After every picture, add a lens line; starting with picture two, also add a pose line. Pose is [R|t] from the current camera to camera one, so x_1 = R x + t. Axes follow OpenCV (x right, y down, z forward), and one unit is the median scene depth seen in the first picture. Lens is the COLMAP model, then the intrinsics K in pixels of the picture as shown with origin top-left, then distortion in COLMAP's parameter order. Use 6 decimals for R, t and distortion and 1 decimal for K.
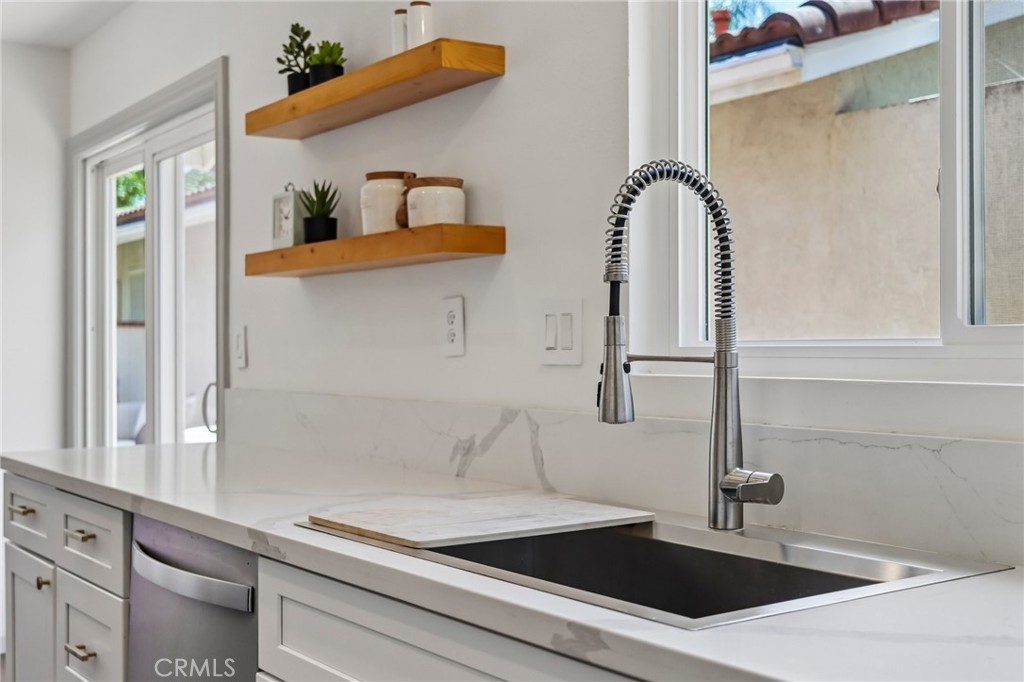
lens RADIAL K [[1134.3, 0, 461.9], [0, 1134.3, 347.8], [0, 0, 1]] dist [0.007768, 0.004997]
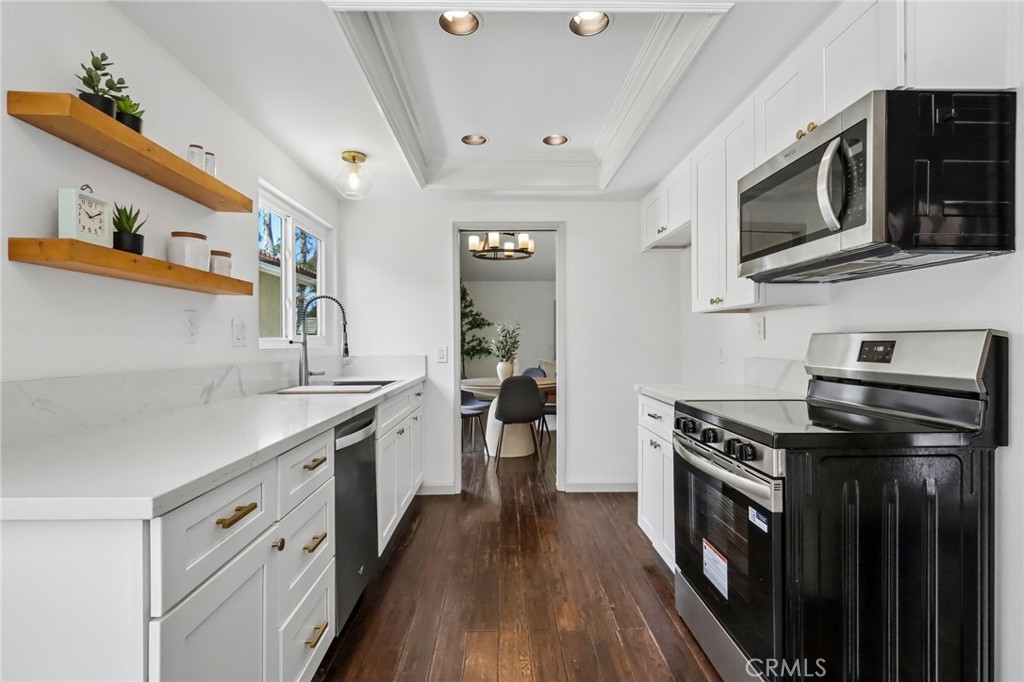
lens RADIAL K [[487.6, 0, 508.0], [0, 487.6, 341.3], [0, 0, 1]] dist [0.001278, -0.000119]
pose [[-0.838983, 0.003963, 0.544144, -0.917610], [0.001600, 0.999987, -0.004815, 0.009755], [-0.544156, -0.003169, -0.838978, 1.444181]]
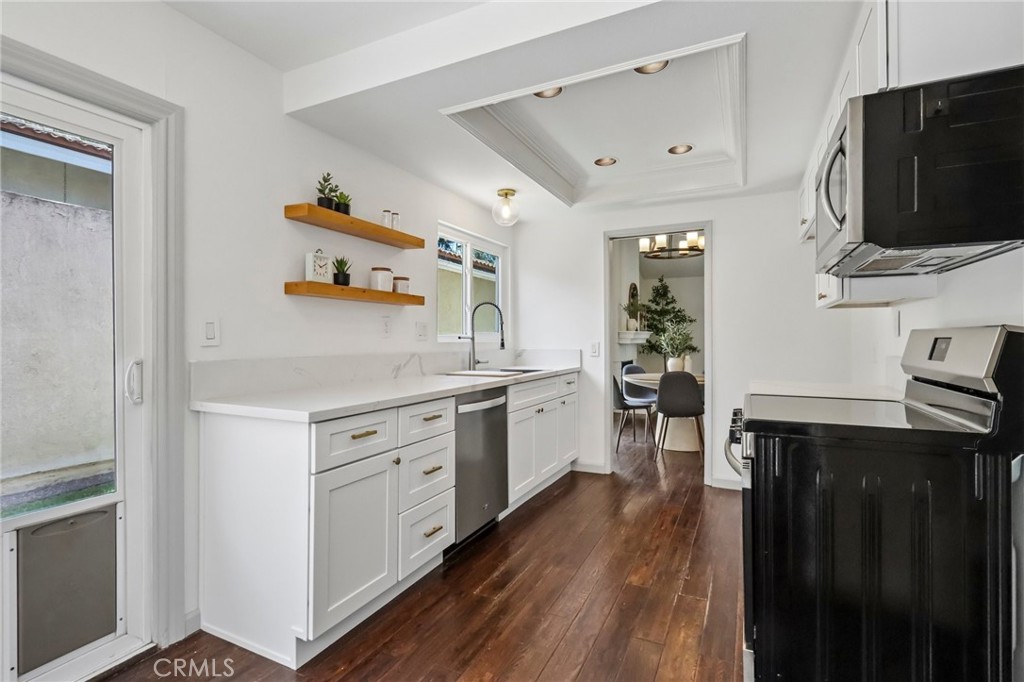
lens RADIAL K [[481.0, 0, 508.3], [0, 481.0, 334.2], [0, 0, 1]] dist [0.001056, 0.000169]
pose [[-0.495207, 0.008479, 0.868734, -1.268476], [-0.003874, 0.999921, -0.011967, 0.012080], [-0.868766, -0.009292, -0.495135, 1.386283]]
